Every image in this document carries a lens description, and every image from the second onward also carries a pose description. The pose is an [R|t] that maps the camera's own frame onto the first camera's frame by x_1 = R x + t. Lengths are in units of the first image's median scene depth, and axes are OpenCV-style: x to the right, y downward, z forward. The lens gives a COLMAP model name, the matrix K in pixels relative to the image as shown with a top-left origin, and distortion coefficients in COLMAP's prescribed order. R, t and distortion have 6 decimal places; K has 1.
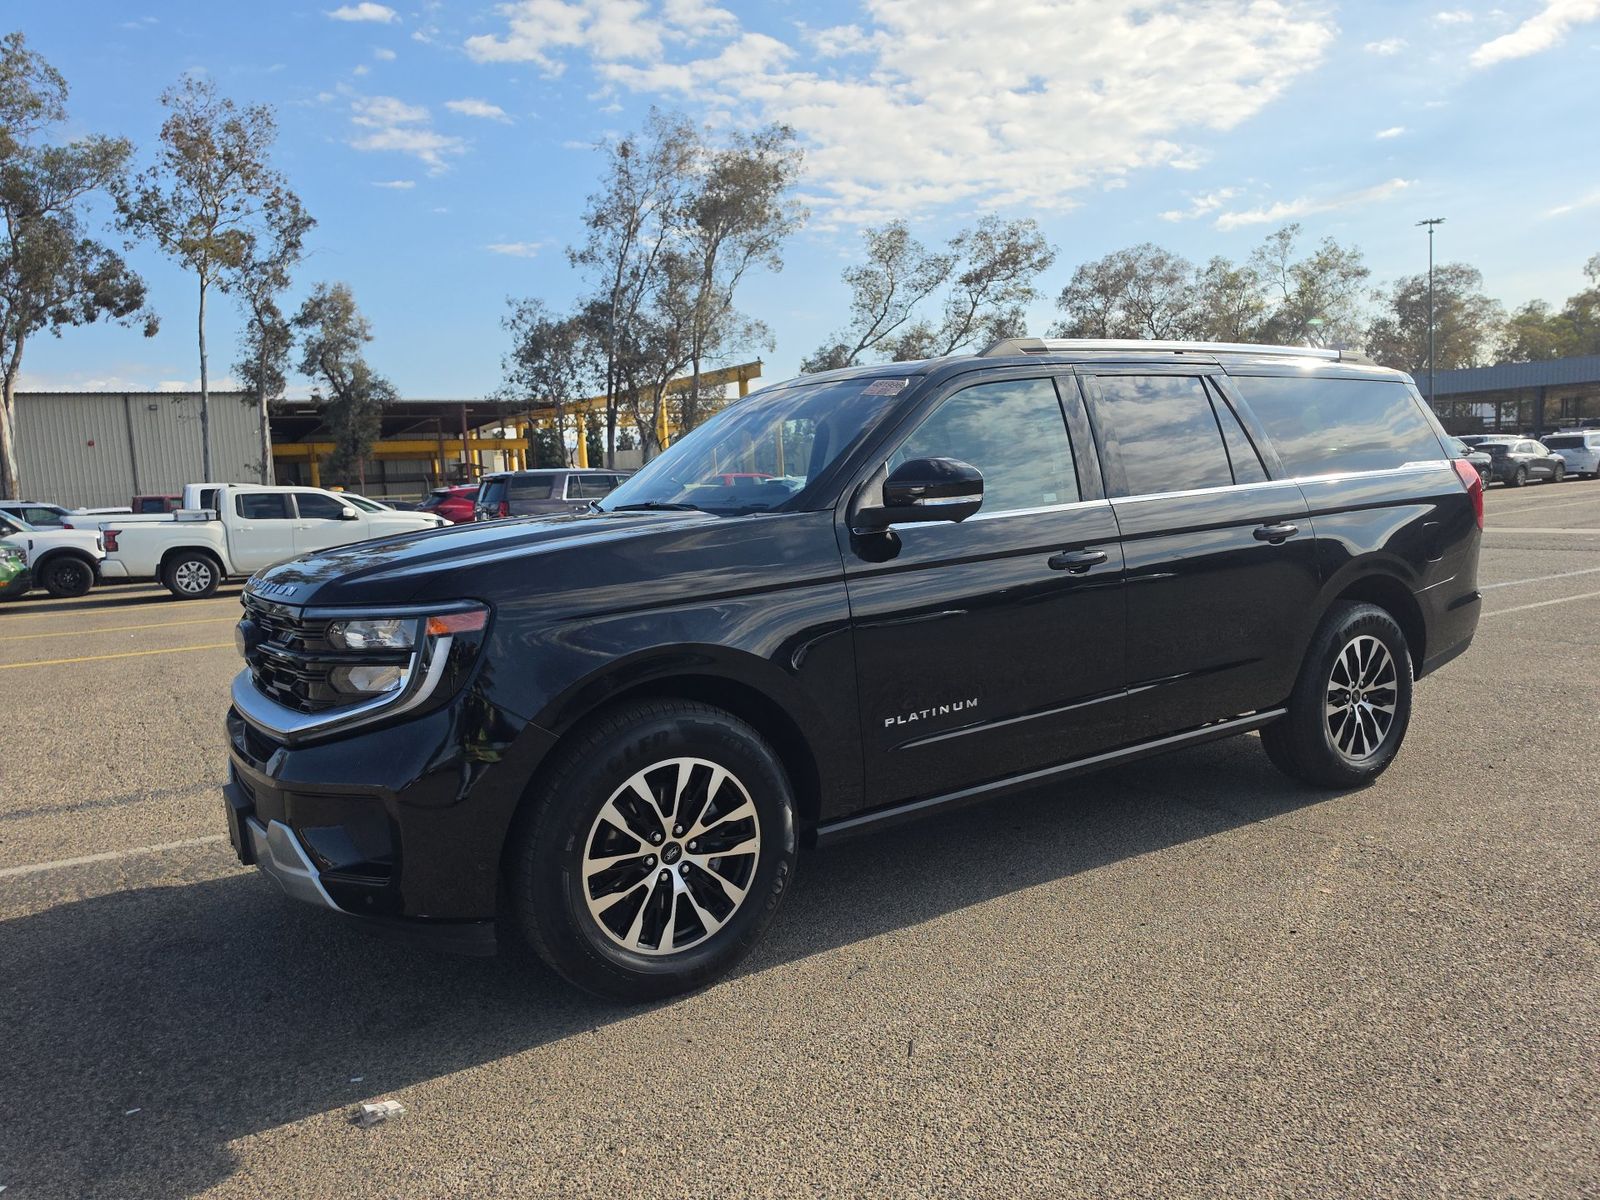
lens RADIAL K [[1144.4, 0, 800.0], [0, 1144.4, 600.0], [0, 0, 1]] dist [-0.028505, -0.001495]
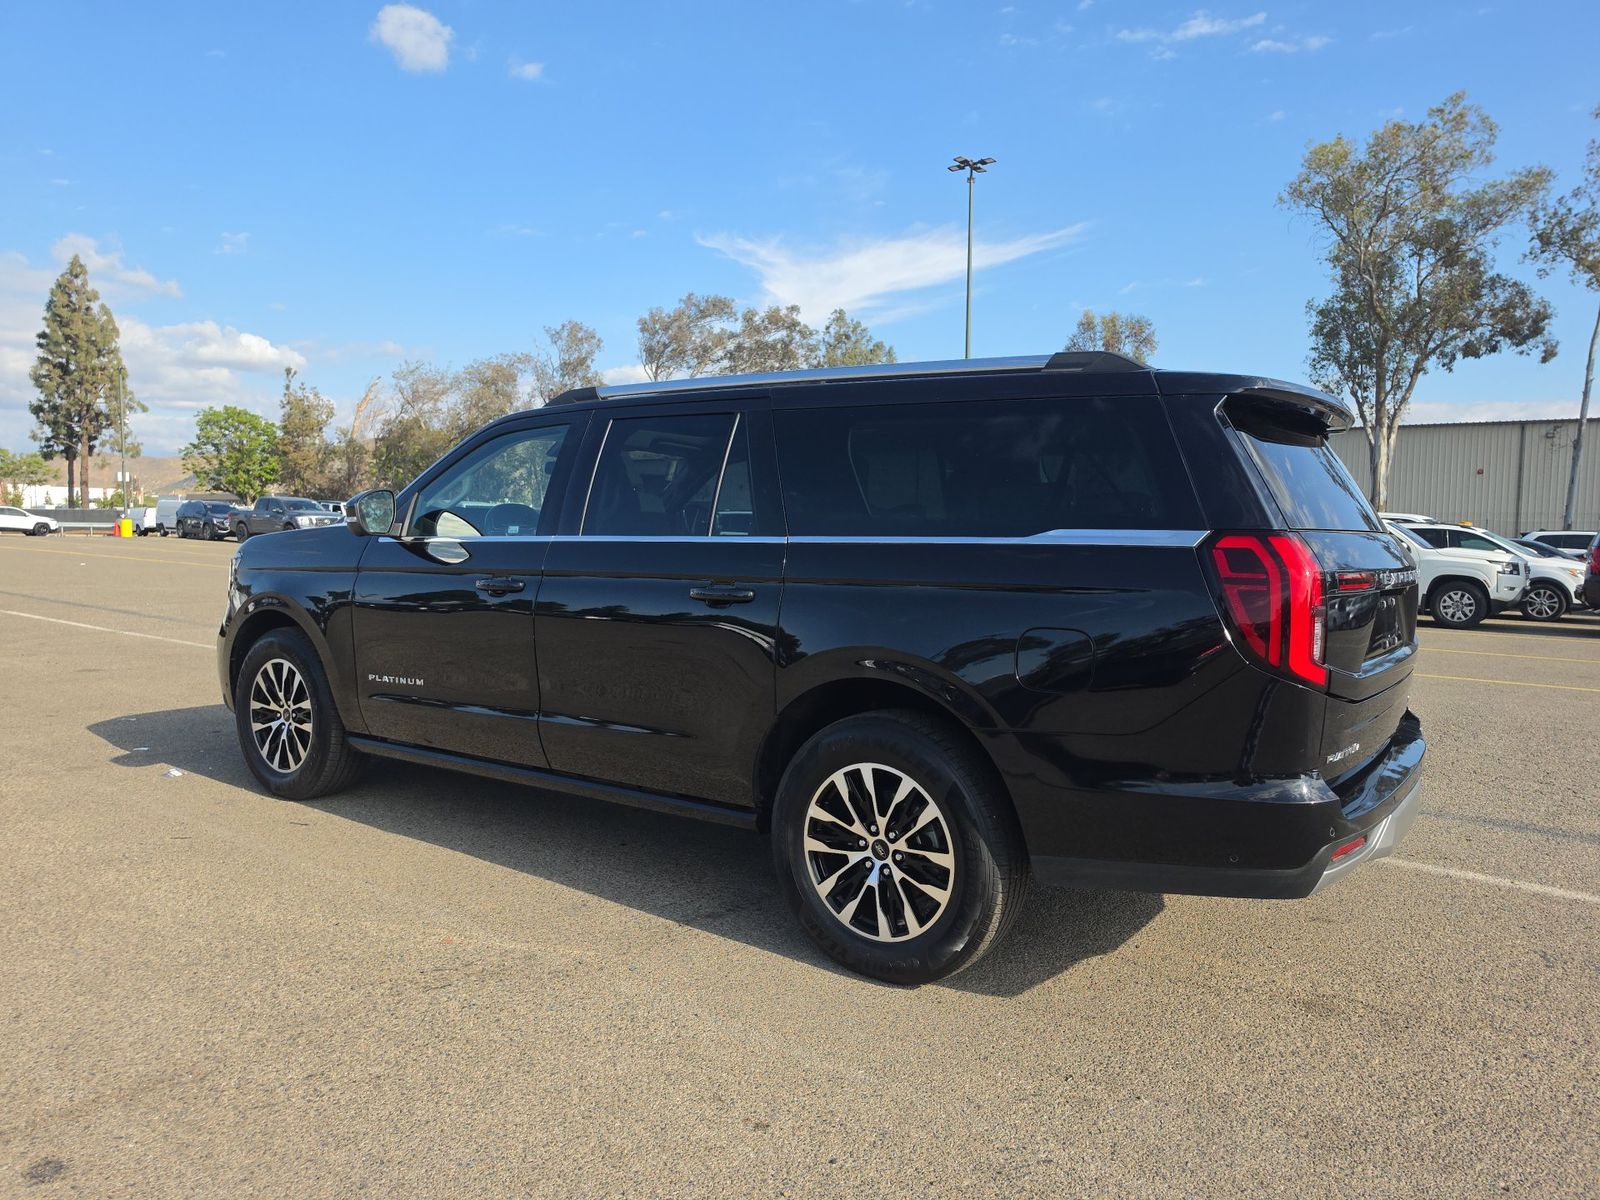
lens RADIAL K [[1114.2, 0, 800.0], [0, 1114.2, 600.0], [0, 0, 1]] dist [-0.006787, 0.005578]
pose [[0.353235, 0.108952, -0.929169, 0.115483], [-0.129404, 0.989339, 0.066812, -0.011181], [0.926542, 0.096638, 0.363568, 0.073520]]
